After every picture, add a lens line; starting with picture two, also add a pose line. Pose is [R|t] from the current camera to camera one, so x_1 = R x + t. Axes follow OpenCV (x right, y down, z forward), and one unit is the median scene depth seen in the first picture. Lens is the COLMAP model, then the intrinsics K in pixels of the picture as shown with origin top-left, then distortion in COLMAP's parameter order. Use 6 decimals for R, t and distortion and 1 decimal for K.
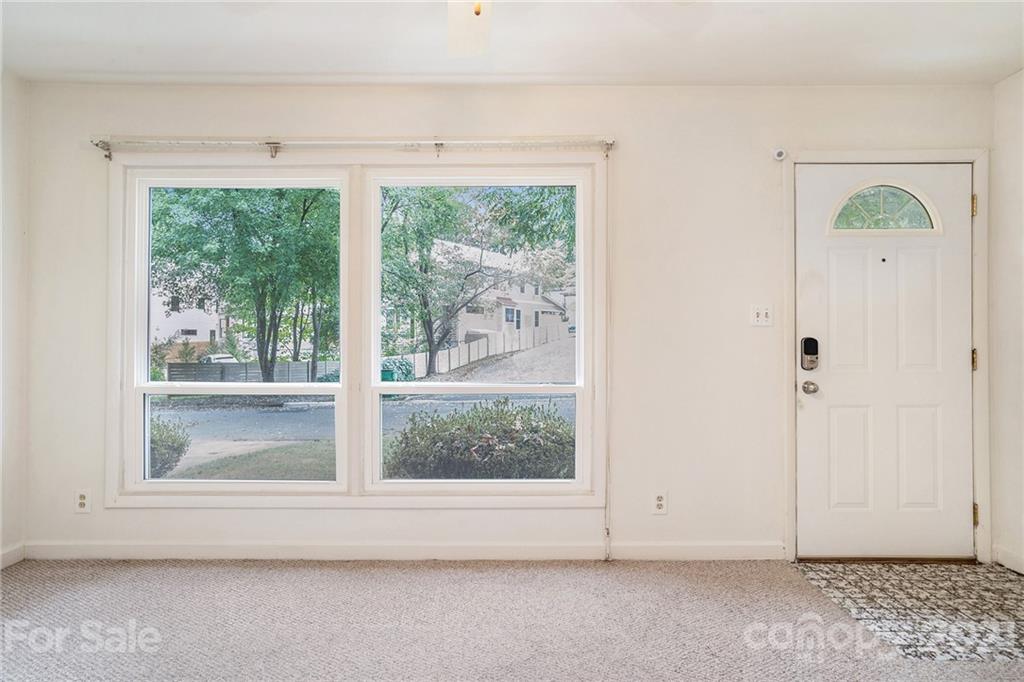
lens RADIAL K [[589.8, 0, 510.5], [0, 589.8, 337.9], [0, 0, 1]] dist [-0.006329, 0.025778]
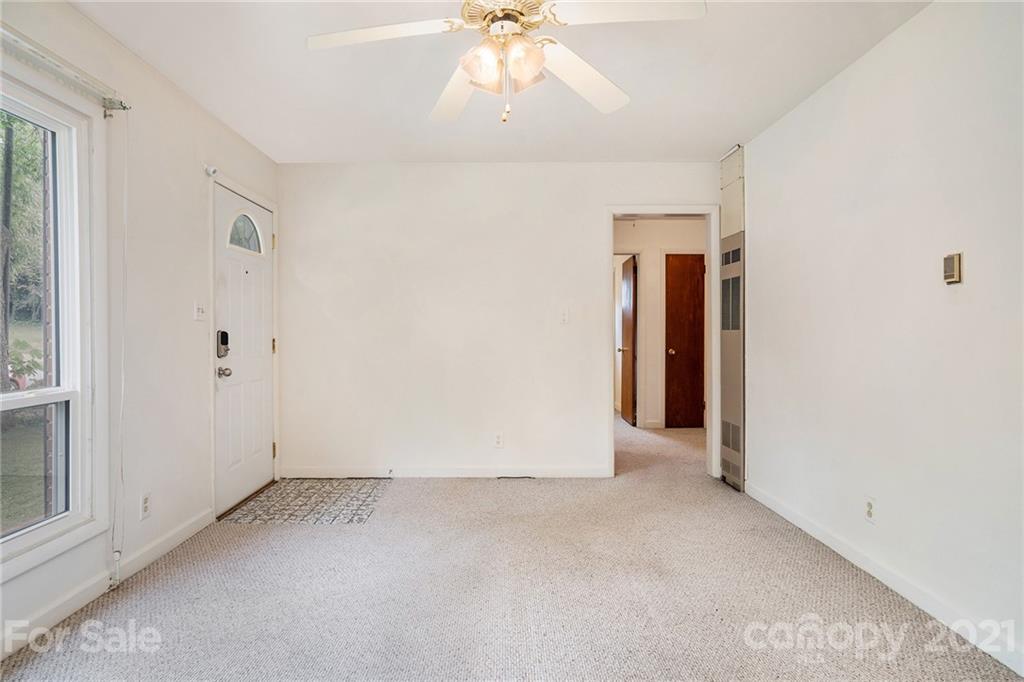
lens RADIAL K [[589.8, 0, 510.5], [0, 589.8, 337.9], [0, 0, 1]] dist [-0.006329, 0.025778]
pose [[-0.008883, -0.010196, 0.999909, -0.711453], [-0.005372, 0.999934, 0.010148, -0.001004], [-0.999946, -0.005281, -0.008937, 0.435940]]
